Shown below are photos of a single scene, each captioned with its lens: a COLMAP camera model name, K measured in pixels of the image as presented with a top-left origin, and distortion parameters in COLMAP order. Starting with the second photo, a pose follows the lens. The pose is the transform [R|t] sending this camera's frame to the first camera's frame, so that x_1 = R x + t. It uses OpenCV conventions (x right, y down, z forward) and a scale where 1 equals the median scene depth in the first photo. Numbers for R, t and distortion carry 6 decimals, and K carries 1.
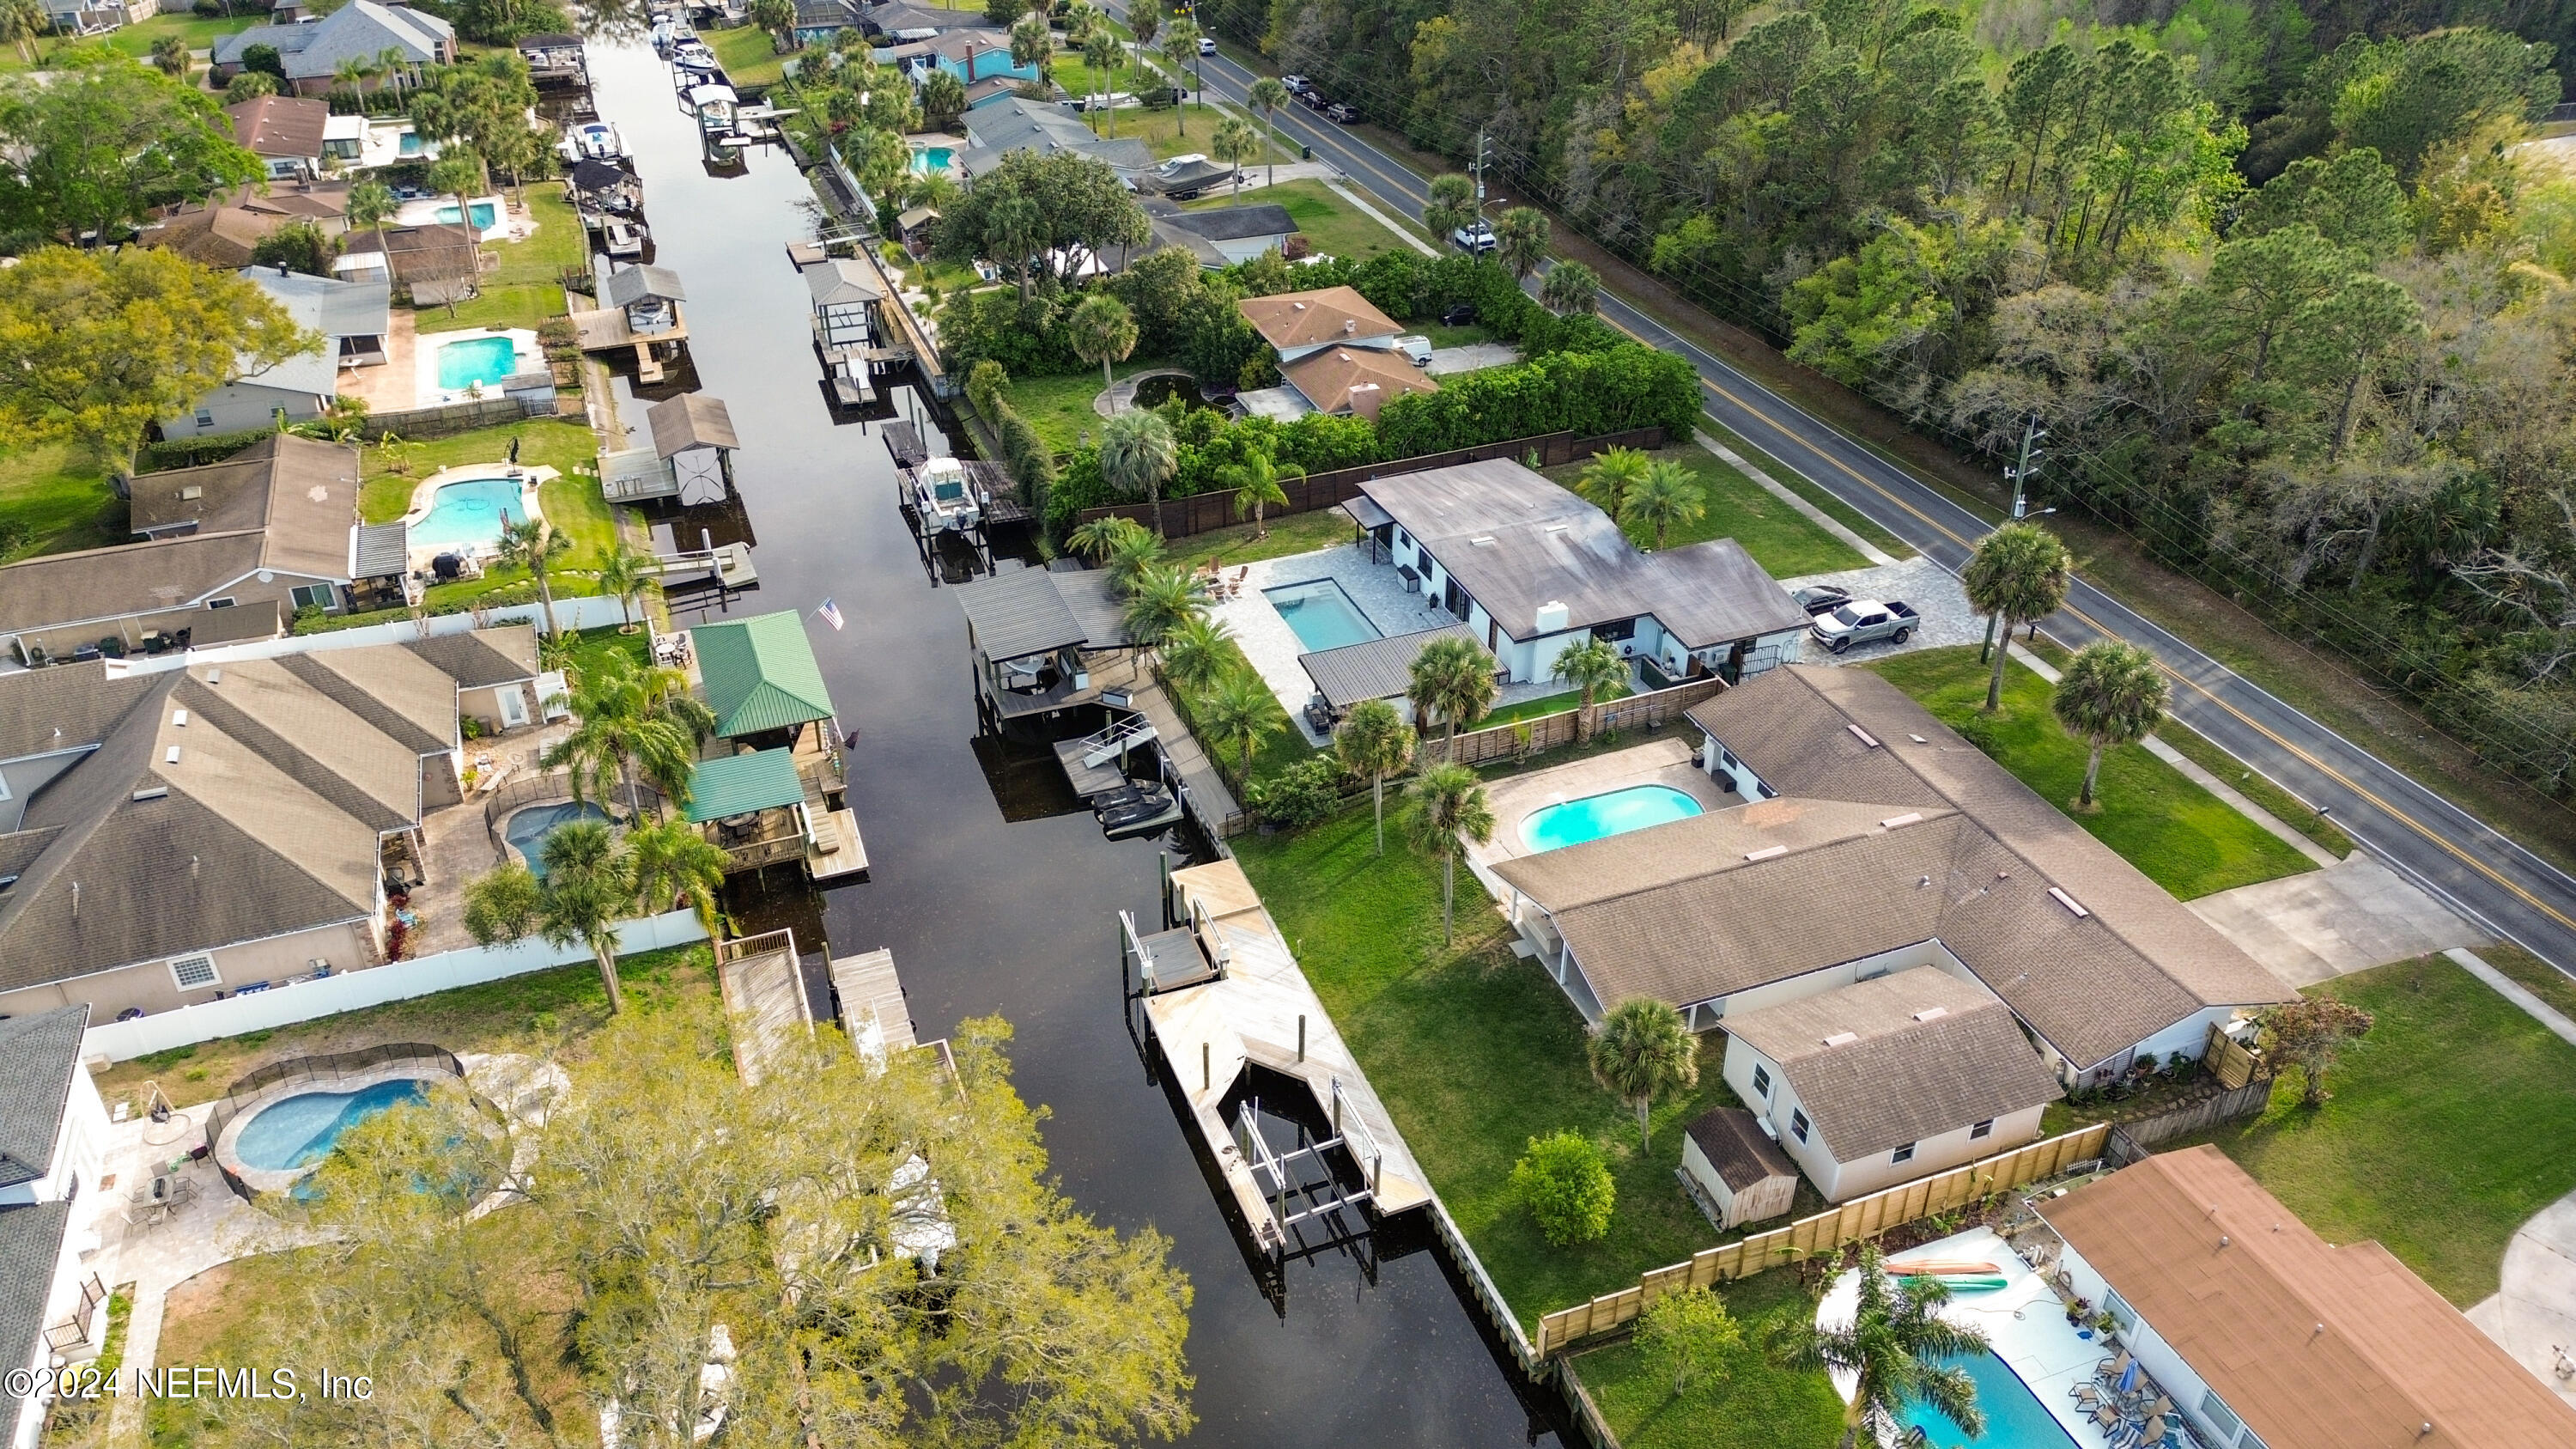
lens RADIAL K [[1837.5, 0, 1286.6], [0, 1837.5, 701.1], [0, 0, 1]] dist [0.089959, -0.101735]
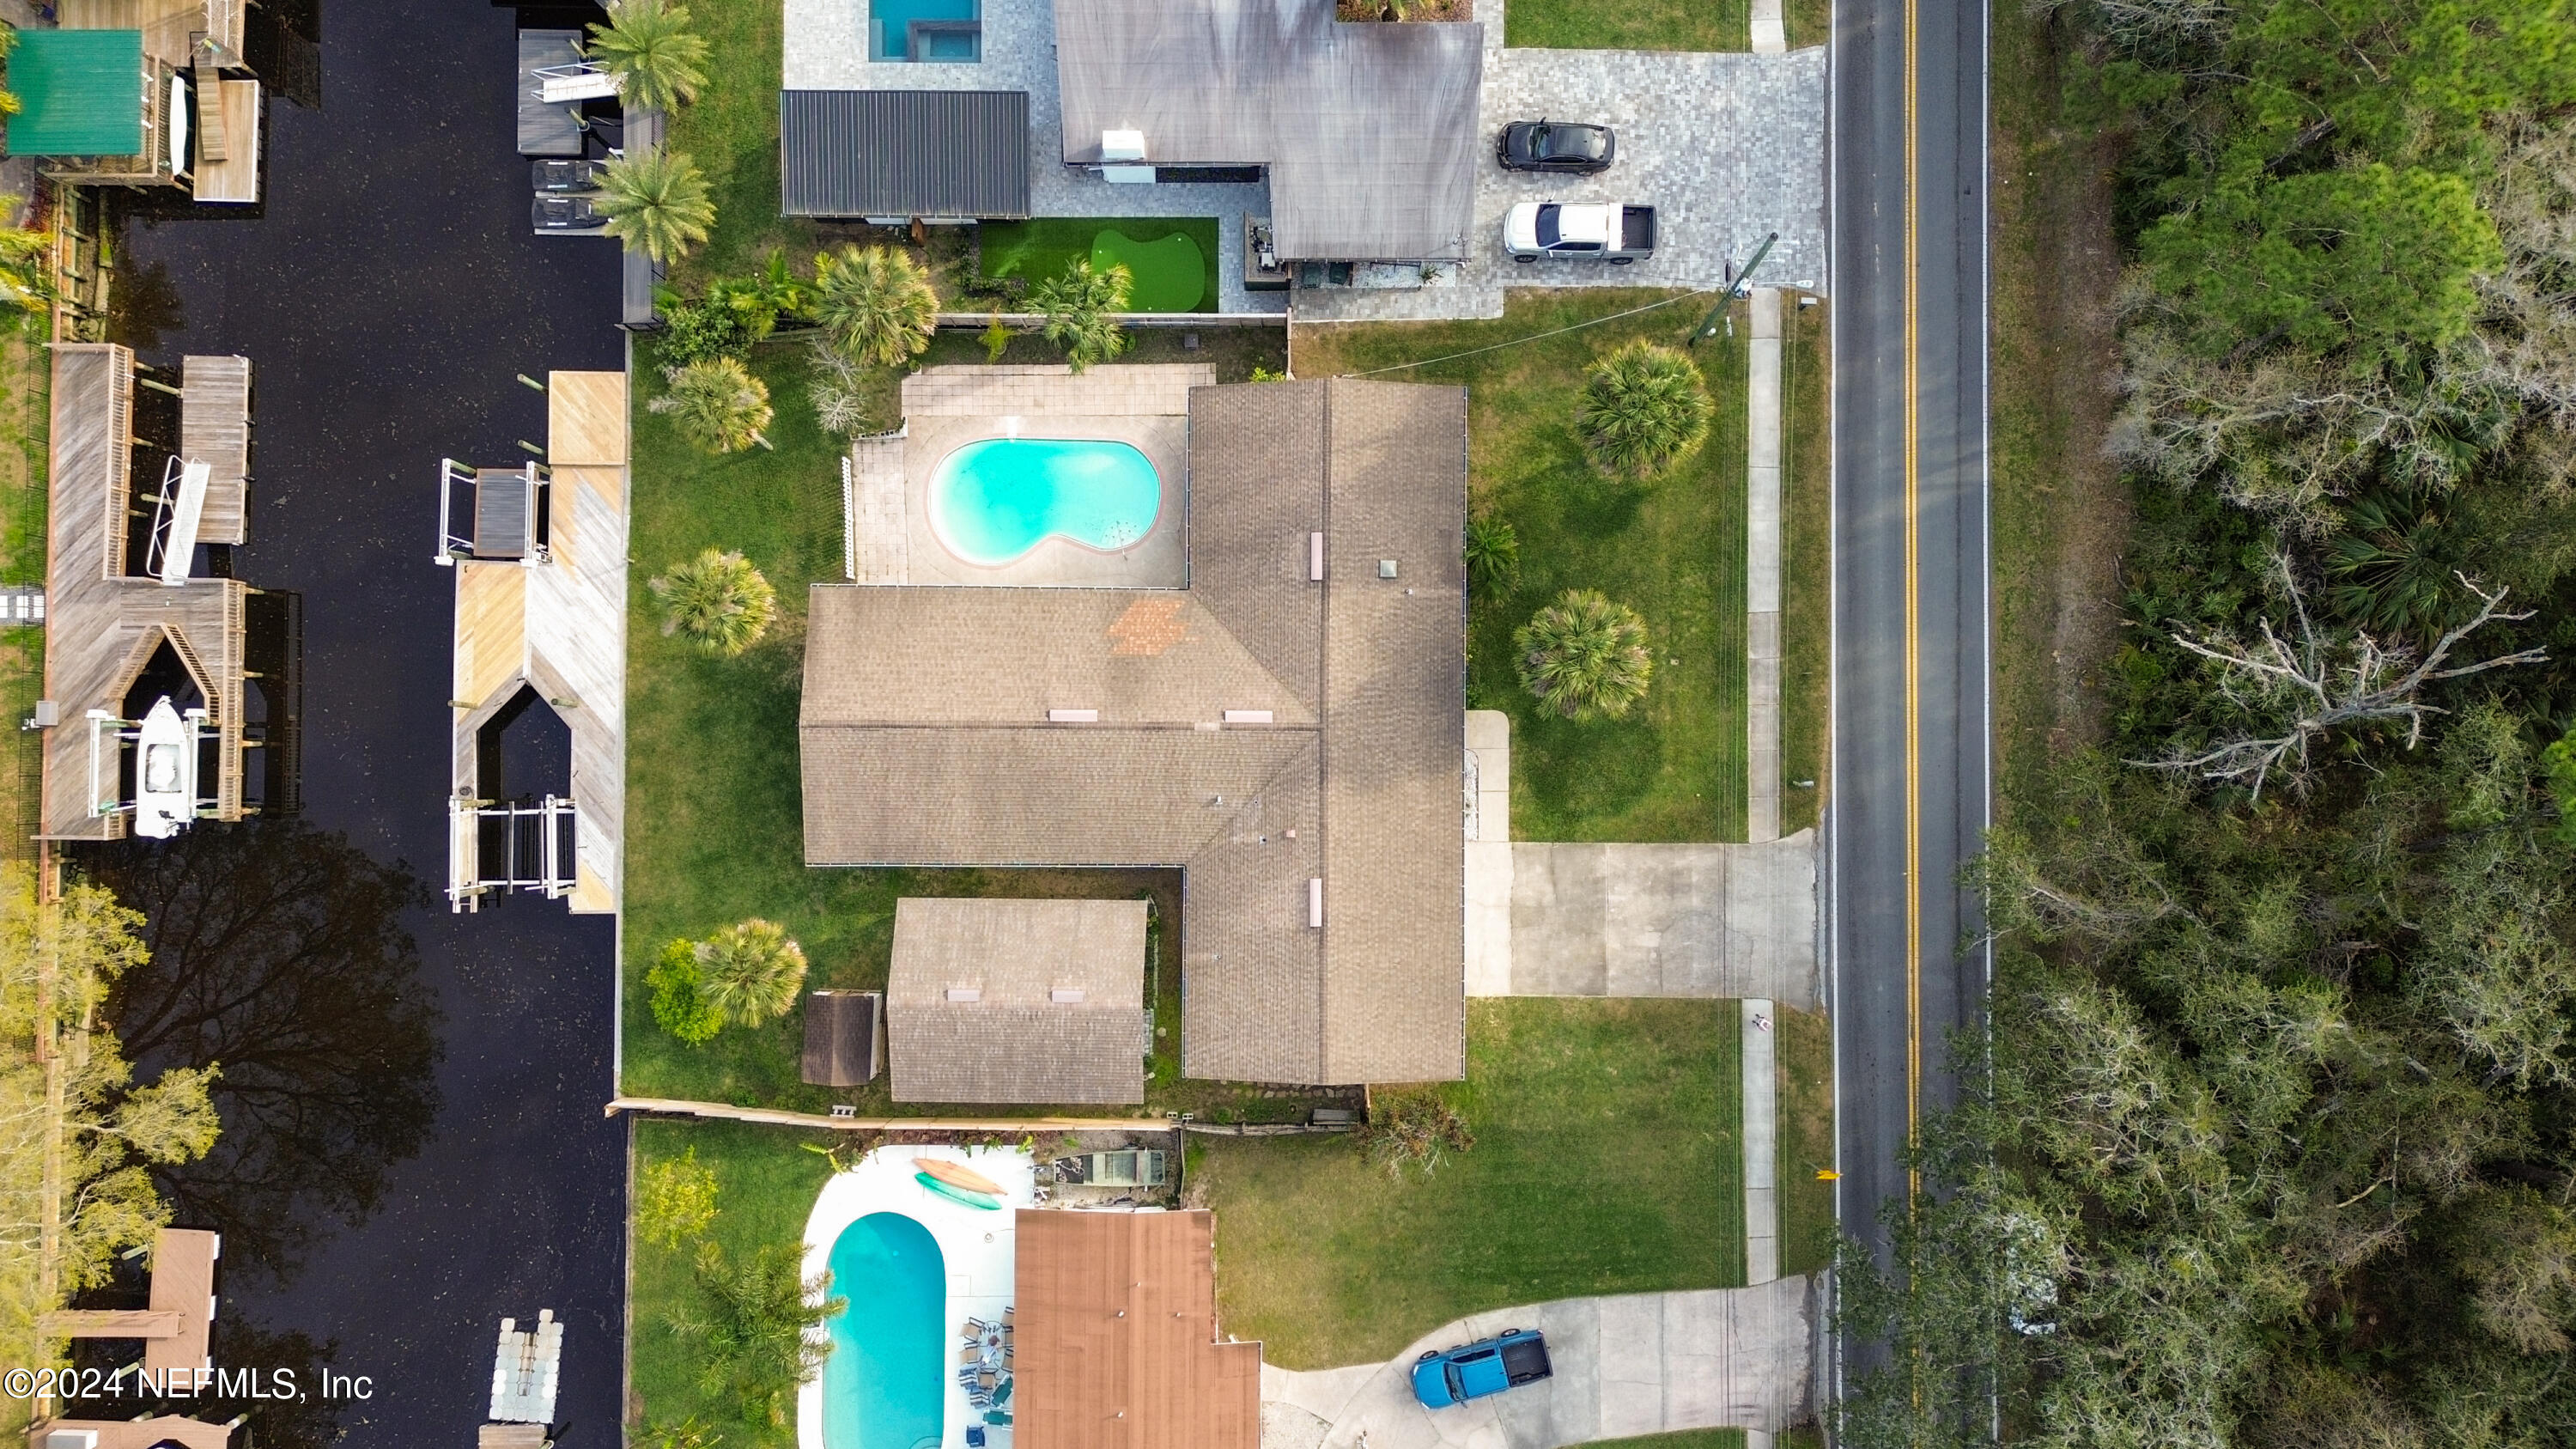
lens RADIAL K [[1820.3, 0, 1288.0], [0, 1820.3, 724.5], [0, 0, 1]] dist [0.084244, -0.096320]
pose [[0.929824, 0.367688, -0.015267, 0.268184], [-0.185894, 0.505092, 0.842808, -0.496372], [0.317602, -0.780825, 0.537998, 0.393996]]
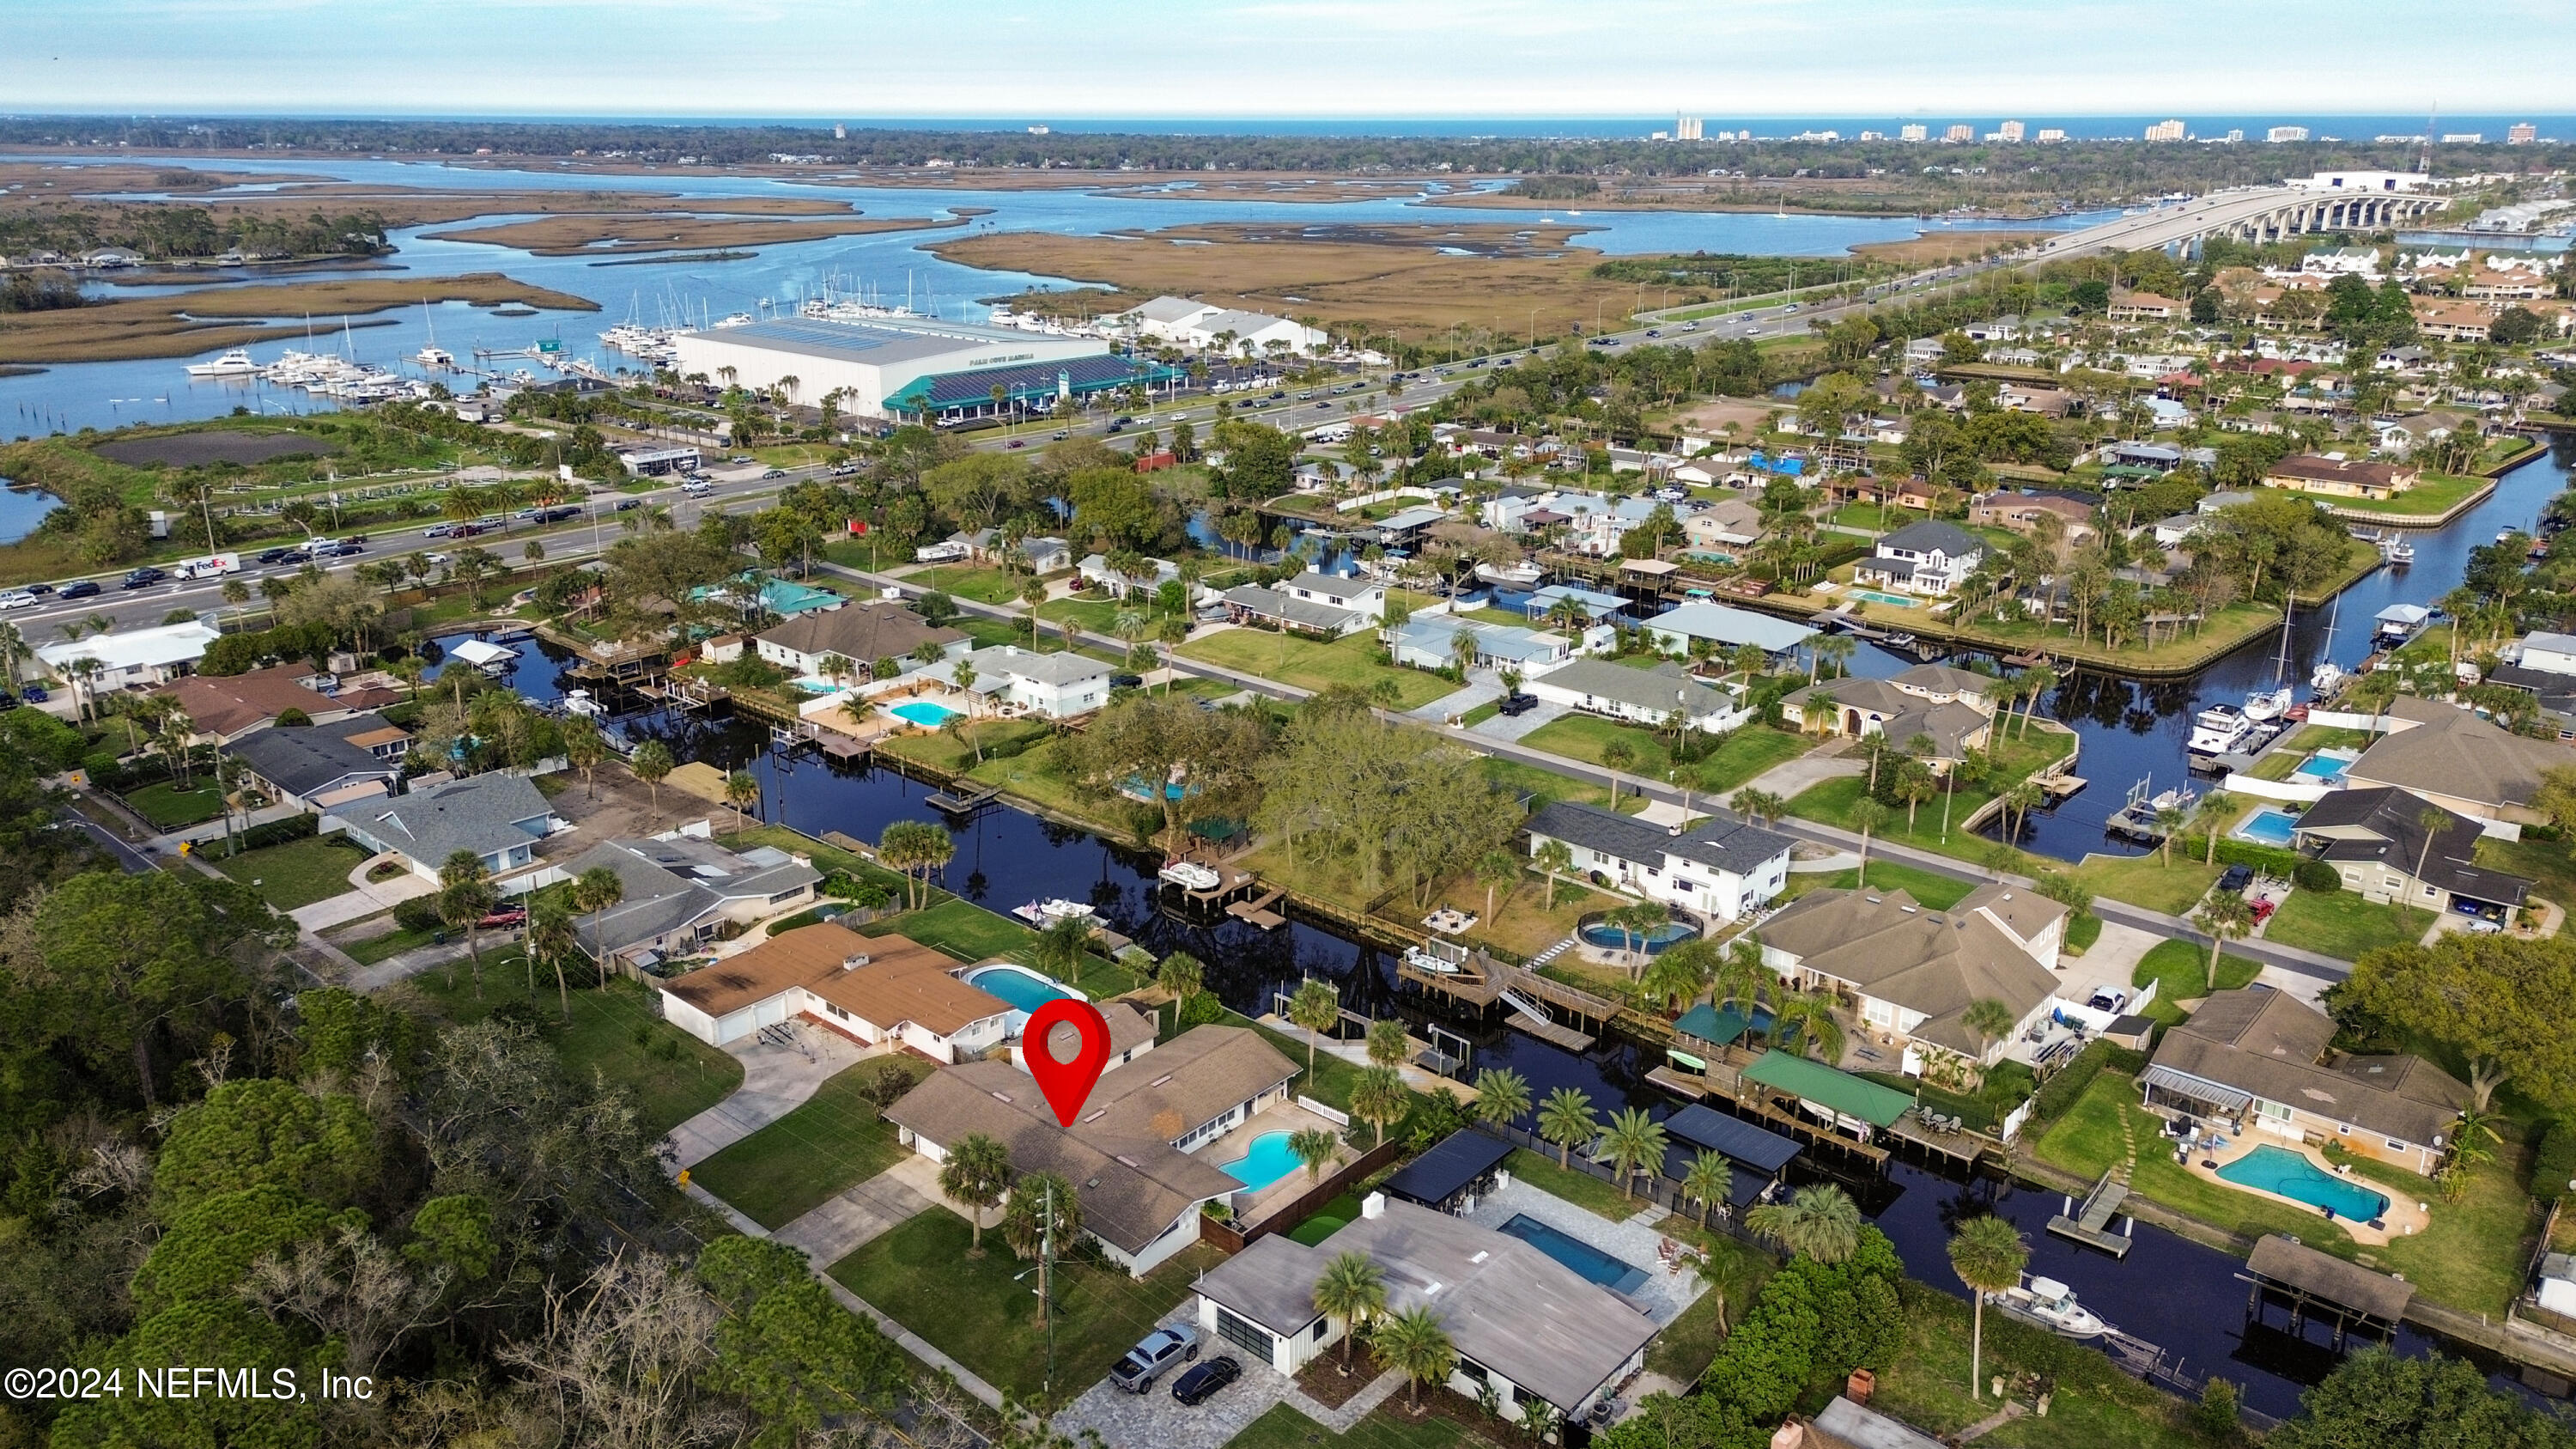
lens RADIAL K [[1820.3, 0, 1288.0], [0, 1820.3, 724.5], [0, 0, 1]] dist [0.084244, -0.096320]
pose [[-0.890331, 0.141720, -0.432695, 0.619958], [-0.238399, 0.664546, 0.708198, -1.022538], [0.387912, 0.733685, -0.557881, 1.277460]]
